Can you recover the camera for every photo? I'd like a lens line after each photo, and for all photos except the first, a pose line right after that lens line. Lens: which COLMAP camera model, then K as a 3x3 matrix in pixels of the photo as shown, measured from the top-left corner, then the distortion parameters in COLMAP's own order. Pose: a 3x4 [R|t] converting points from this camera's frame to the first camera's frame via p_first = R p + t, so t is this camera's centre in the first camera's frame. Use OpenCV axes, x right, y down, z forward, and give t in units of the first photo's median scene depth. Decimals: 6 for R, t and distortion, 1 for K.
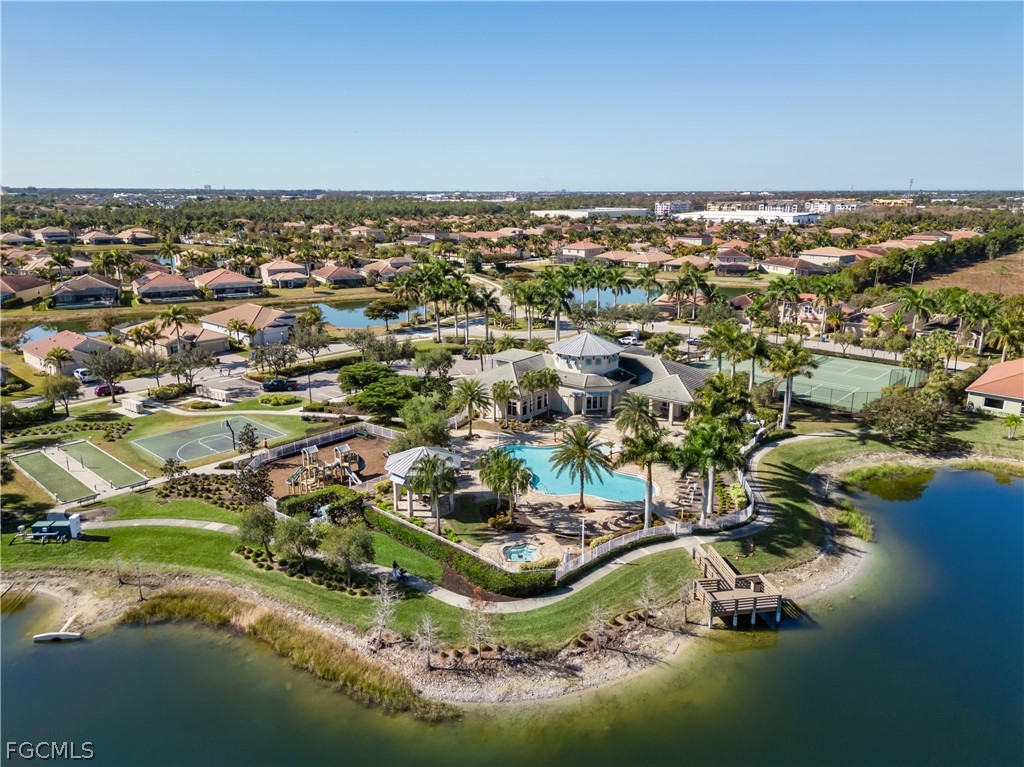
lens RADIAL K [[707.2, 0, 512.0], [0, 707.2, 383.5], [0, 0, 1]] dist [0.101625, -0.079682]
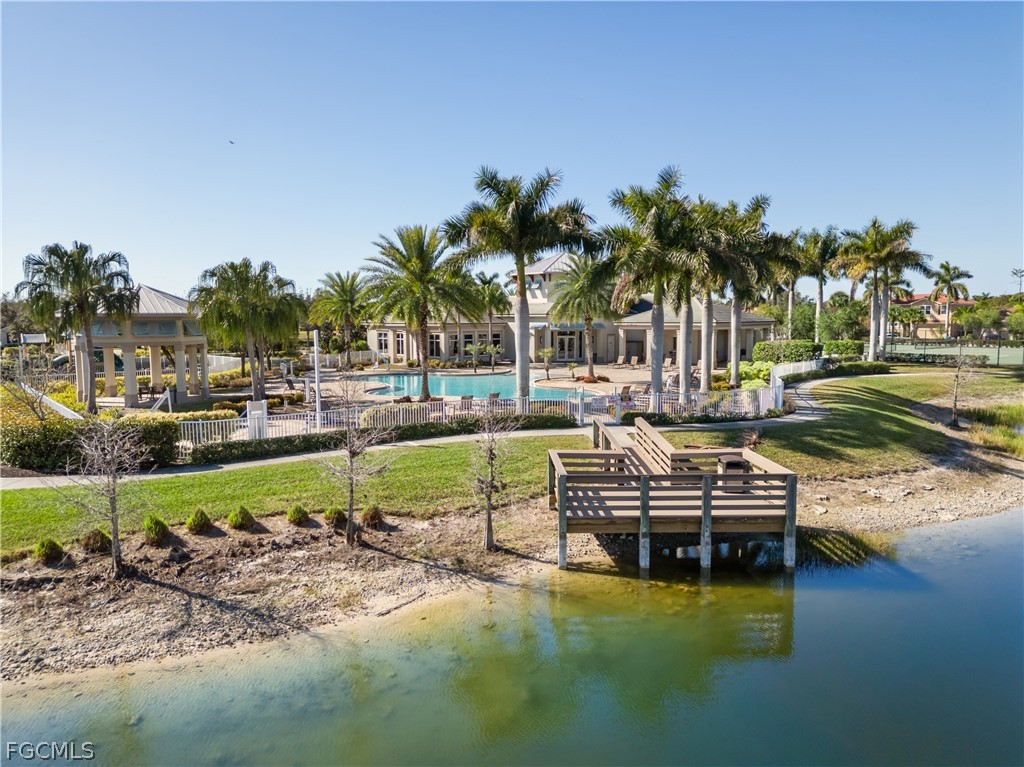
lens RADIAL K [[707.2, 0, 512.0], [0, 707.2, 383.5], [0, 0, 1]] dist [0.101625, -0.079682]
pose [[0.987877, 0.003703, -0.155192, 0.245913], [-0.029991, 0.985434, -0.167395, 0.253570], [0.152312, 0.170020, 0.973599, 0.545010]]
